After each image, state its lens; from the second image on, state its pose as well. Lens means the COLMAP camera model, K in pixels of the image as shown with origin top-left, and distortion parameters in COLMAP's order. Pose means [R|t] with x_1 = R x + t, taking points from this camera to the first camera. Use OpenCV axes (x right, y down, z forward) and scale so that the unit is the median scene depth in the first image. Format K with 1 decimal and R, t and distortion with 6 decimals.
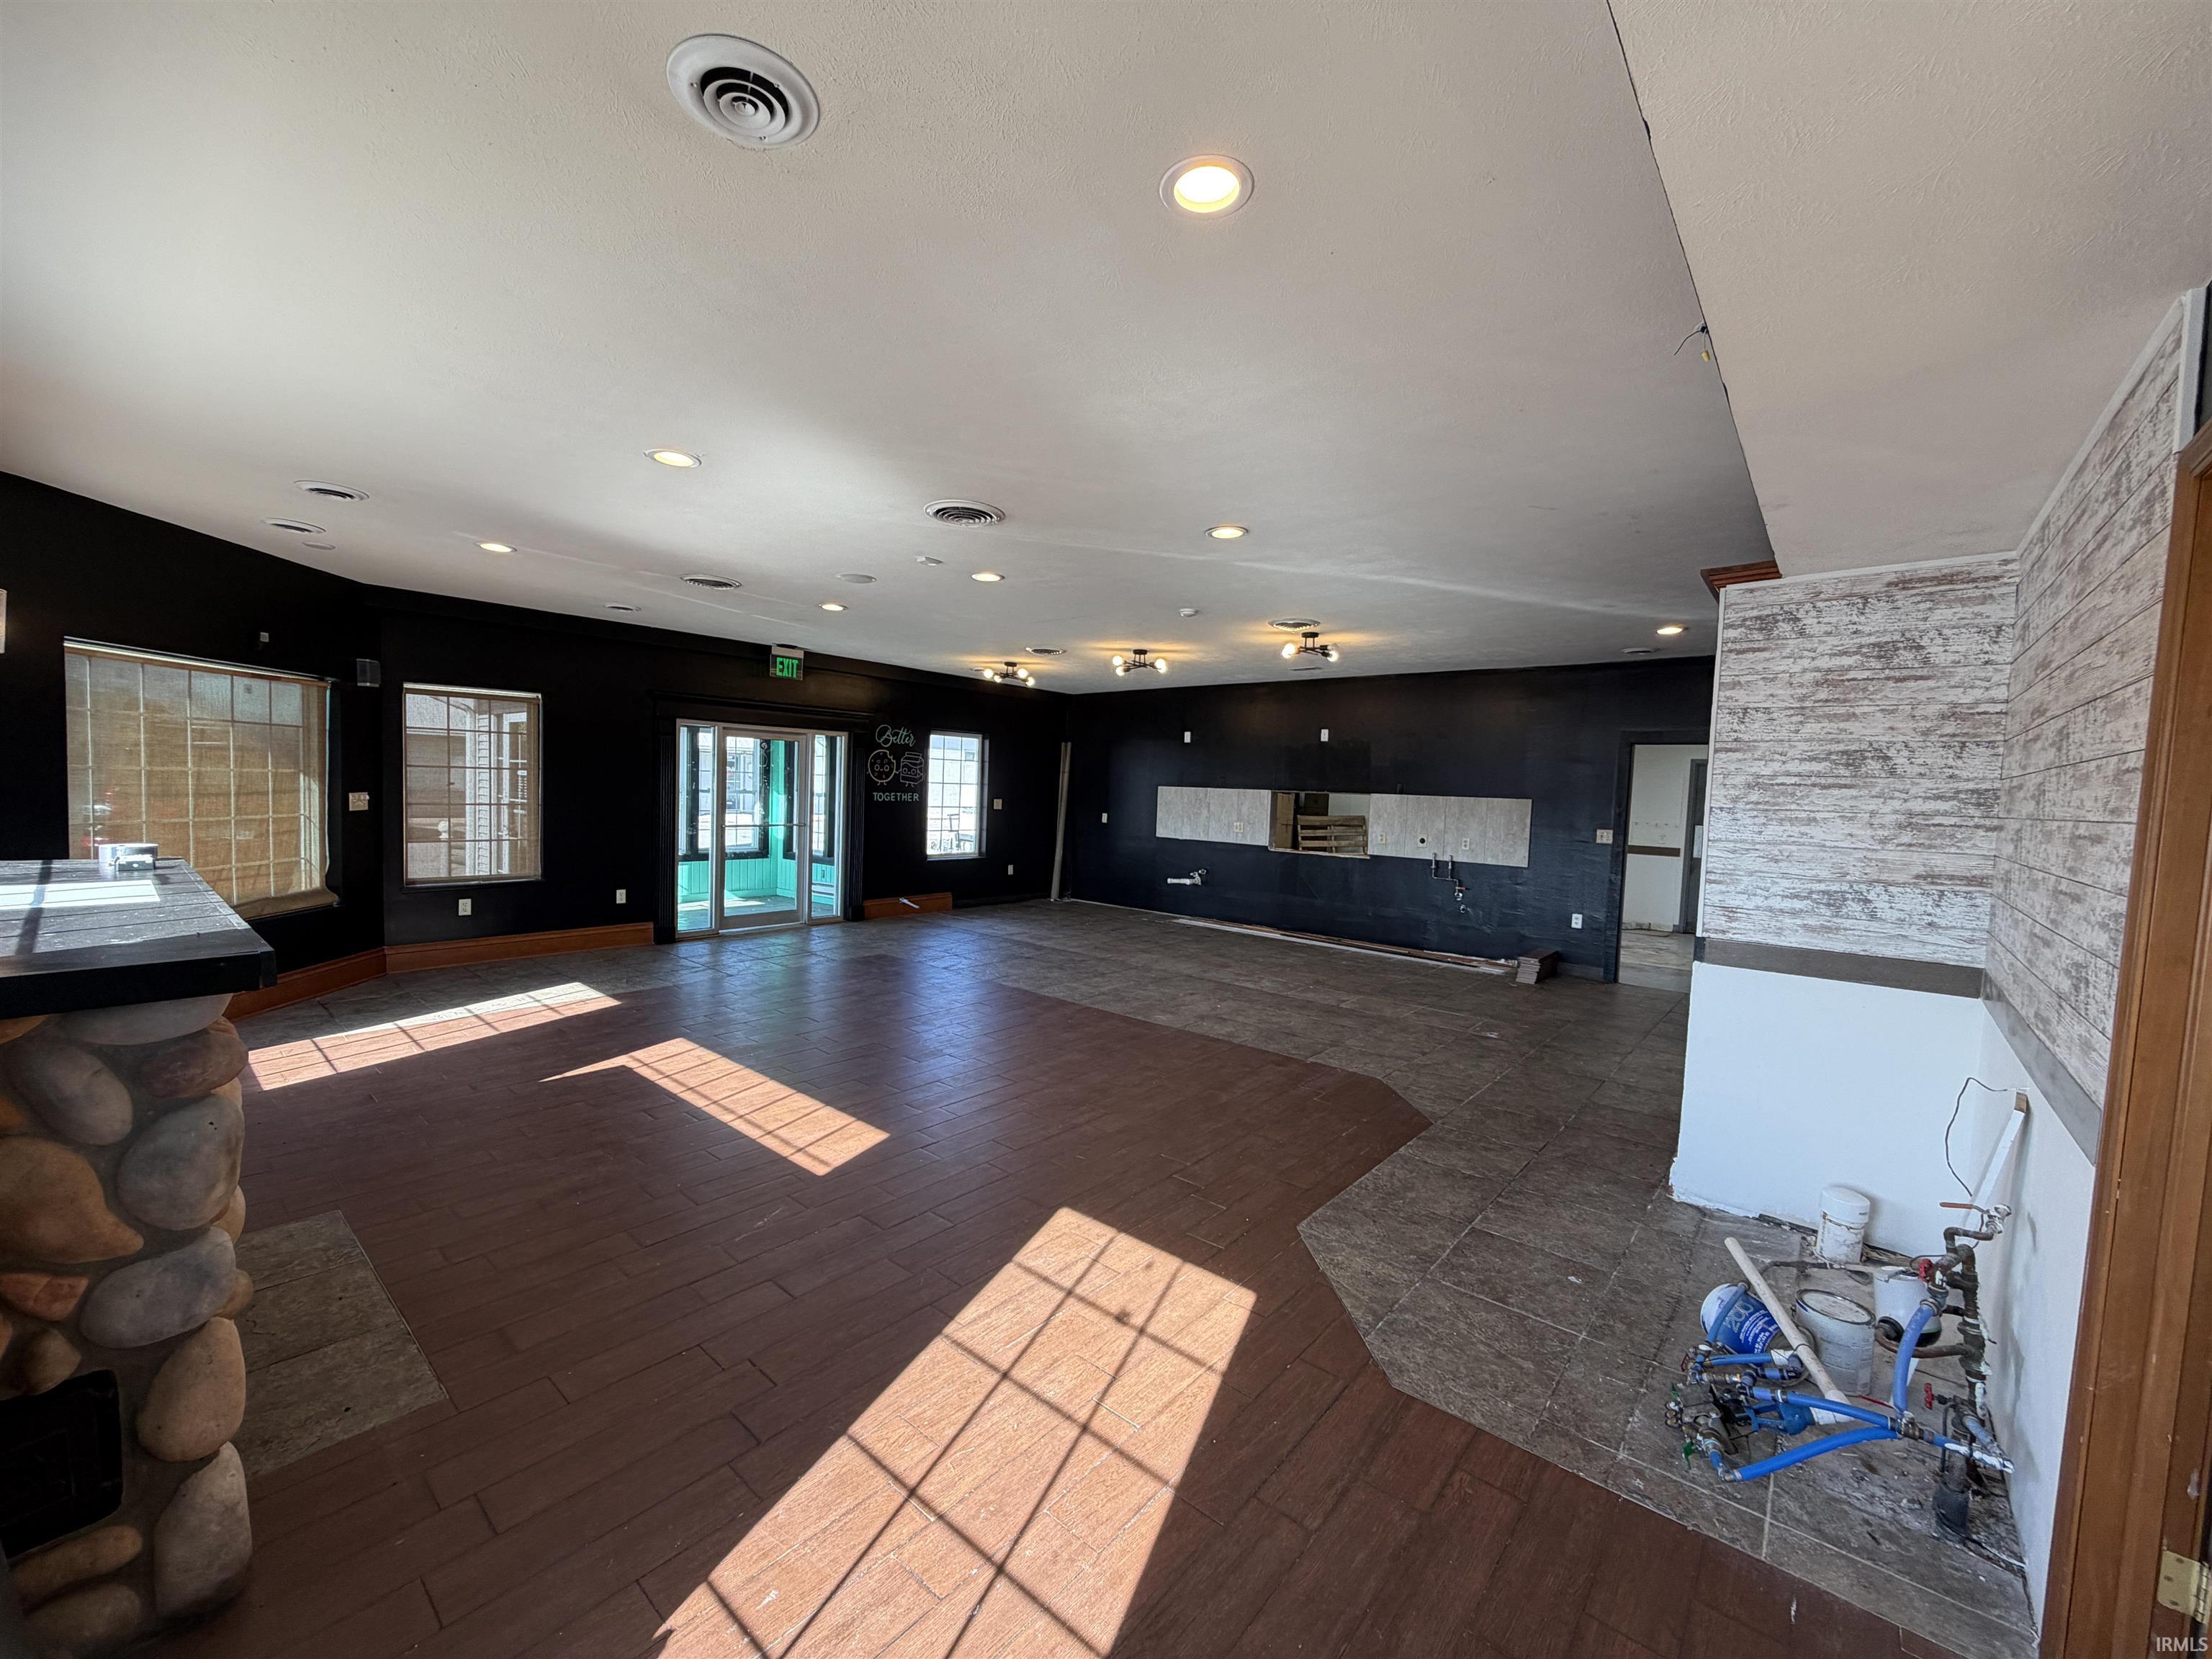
lens RADIAL K [[888.3, 0, 1092.7], [0, 888.3, 840.5], [0, 0, 1]] dist [0.000231, -0.000224]
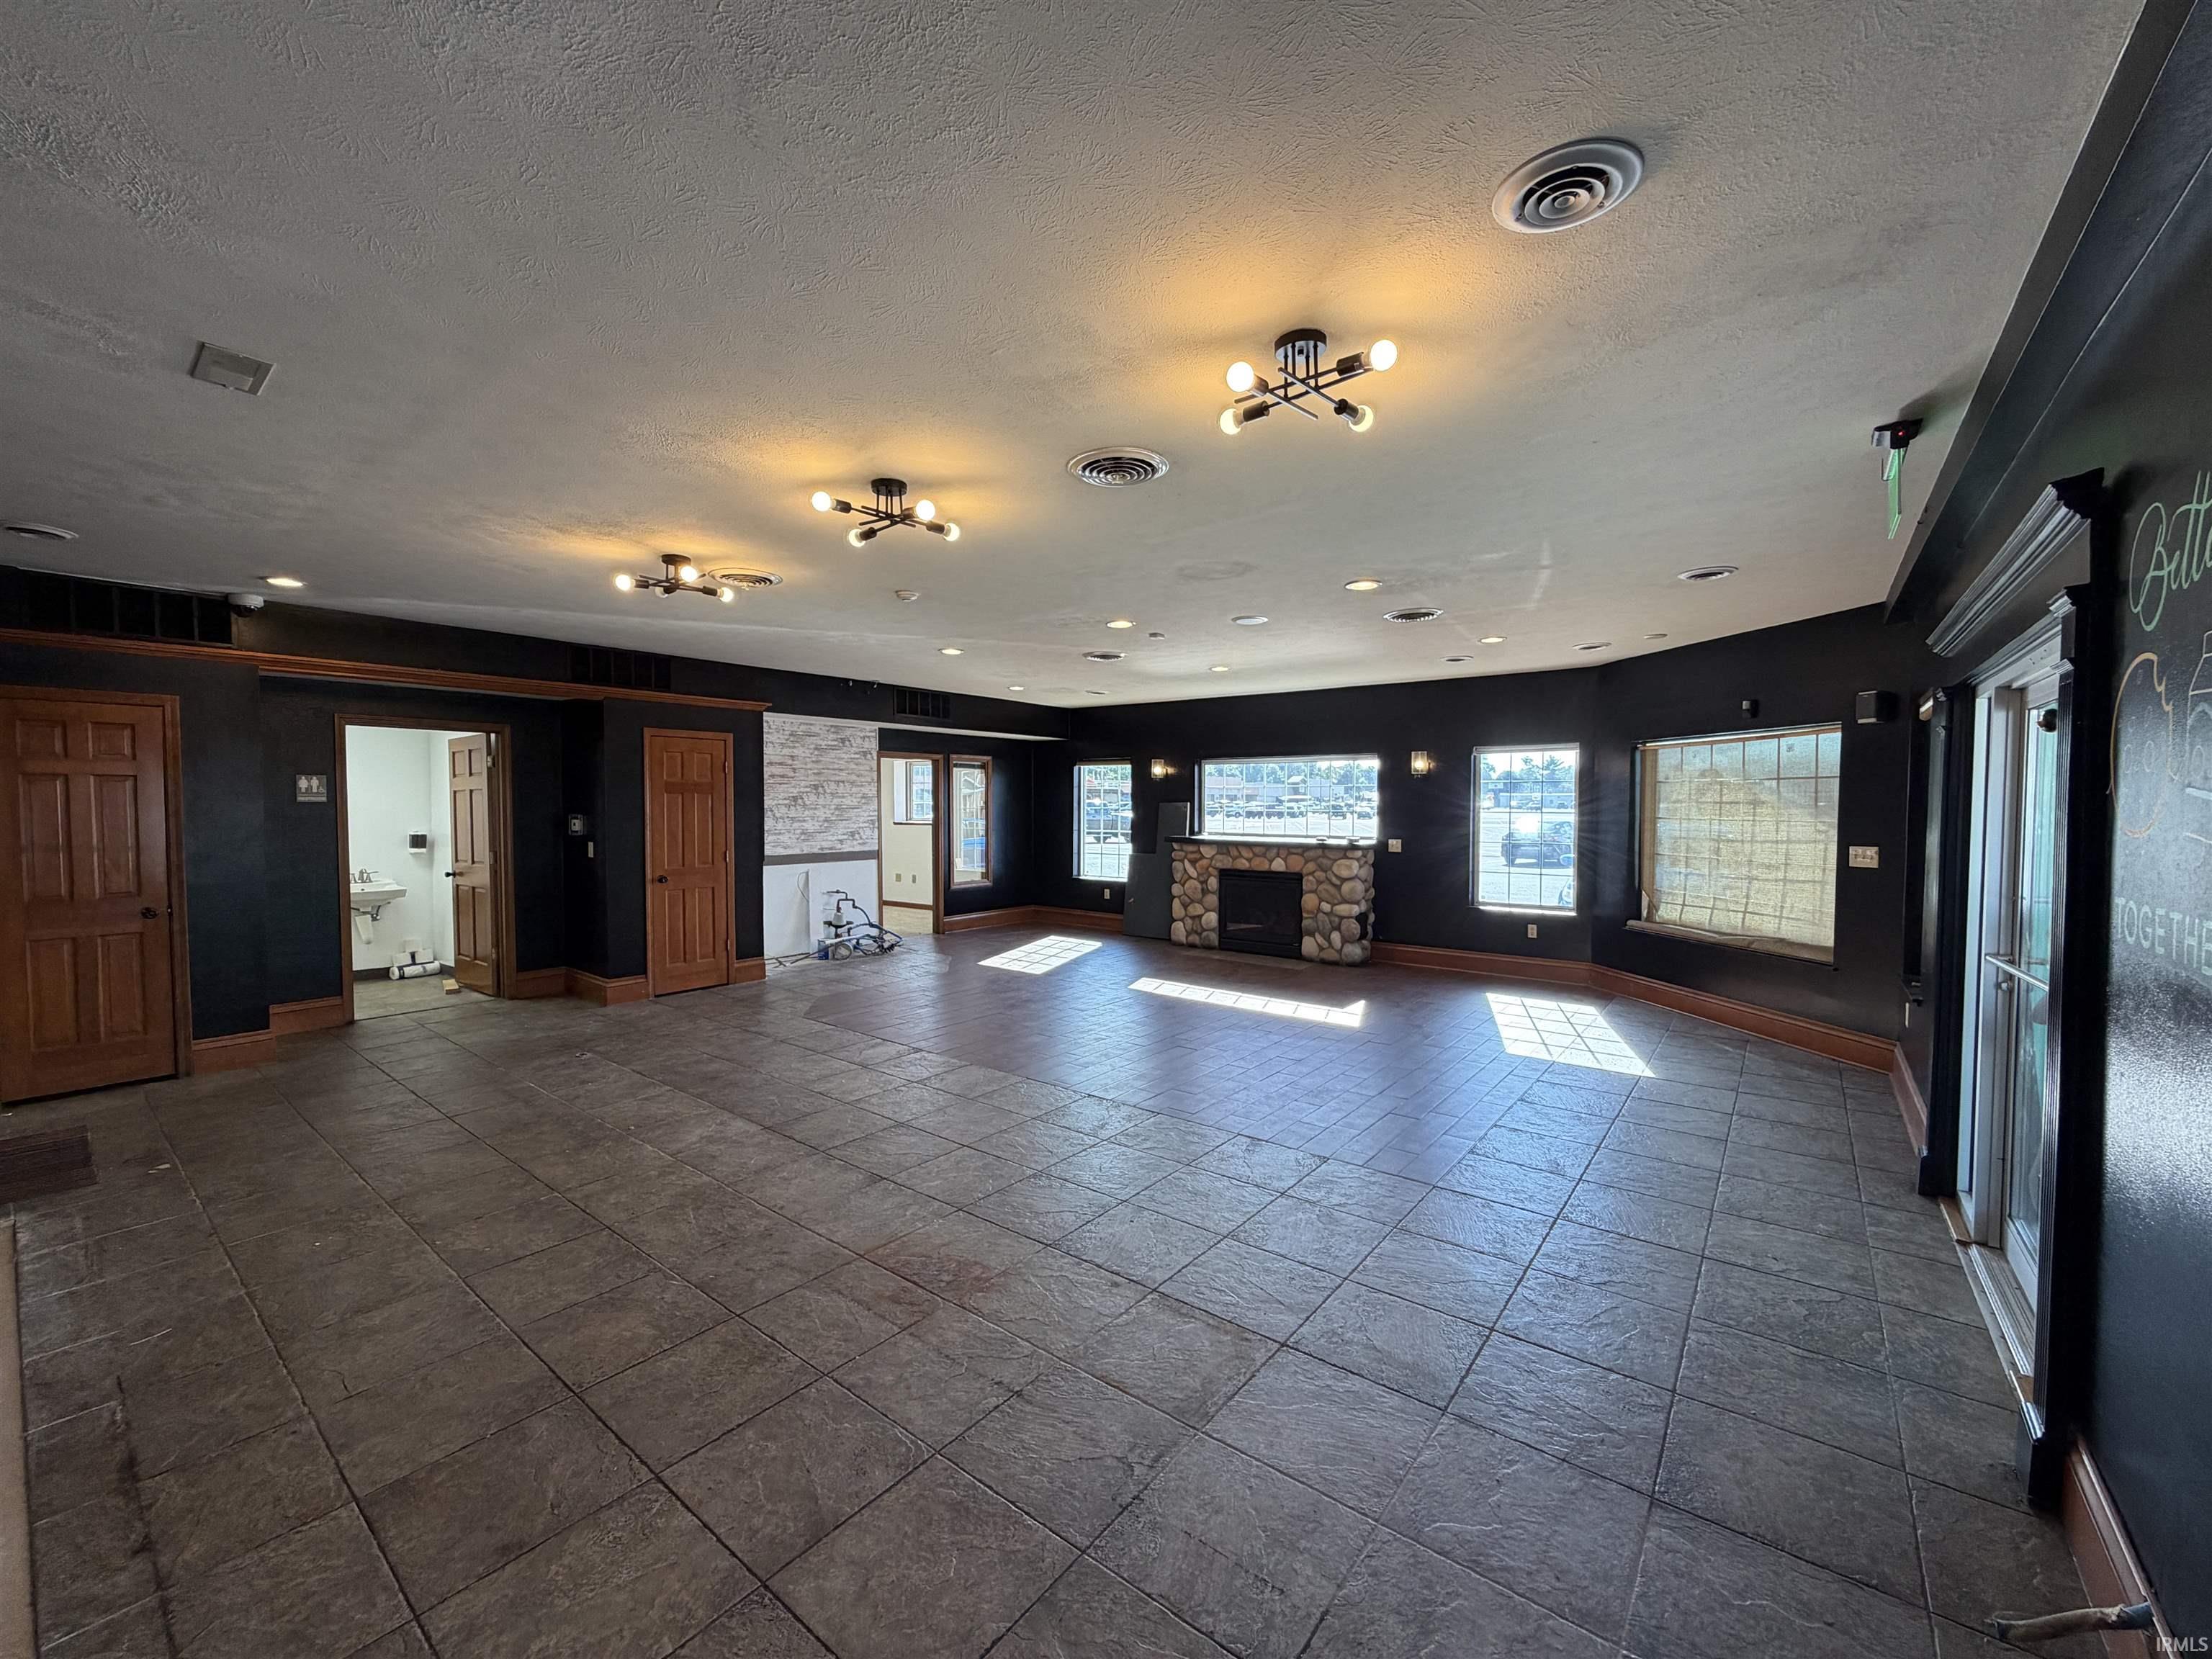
lens RADIAL K [[888.3, 0, 1103.5], [0, 888.3, 834.4], [0, 0, 1]] dist [0.000231, -0.000224]
pose [[-0.998216, -0.036194, -0.047484, -0.032538], [-0.040668, 0.994461, 0.096916, -0.089616], [0.043713, 0.098674, -0.994159, 1.373226]]
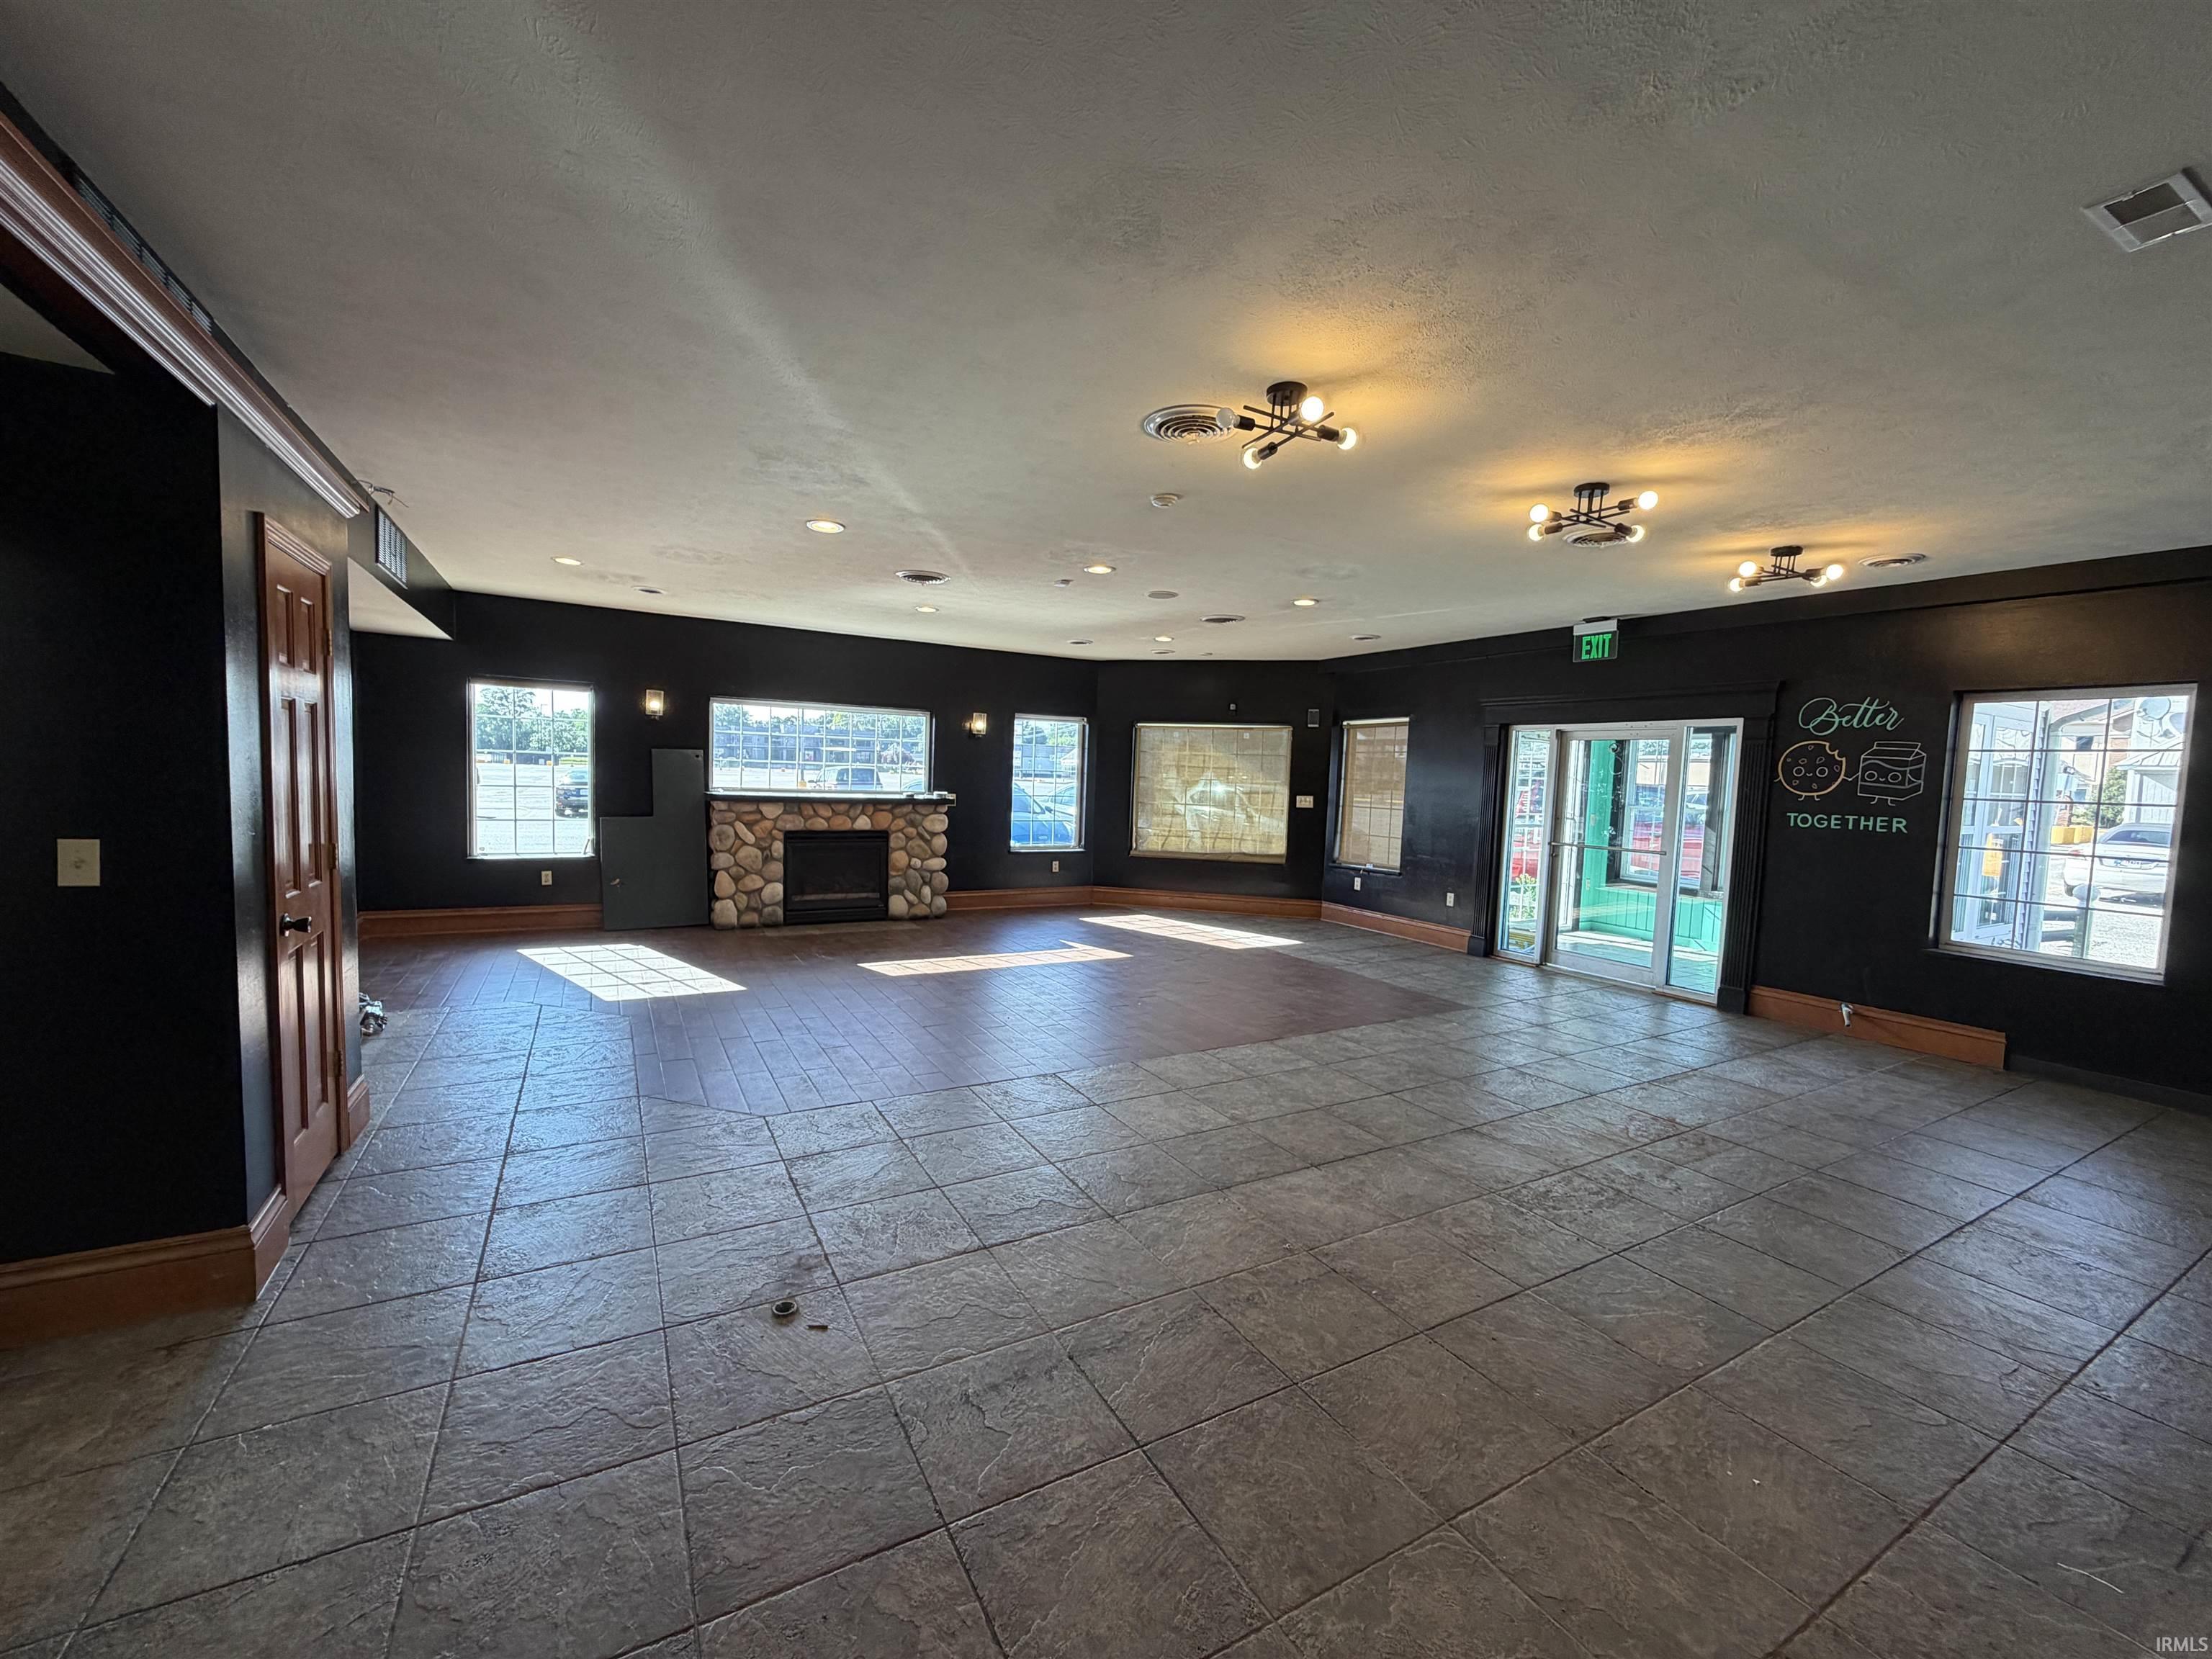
lens RADIAL K [[888.3, 0, 1110.7], [0, 888.3, 811.9], [0, 0, 1]] dist [0.000231, -0.000224]
pose [[-0.329081, -0.004791, -0.944289, 0.560563], [-0.105281, 0.993939, 0.031648, -0.028899], [0.938414, 0.109830, -0.327591, 0.892834]]
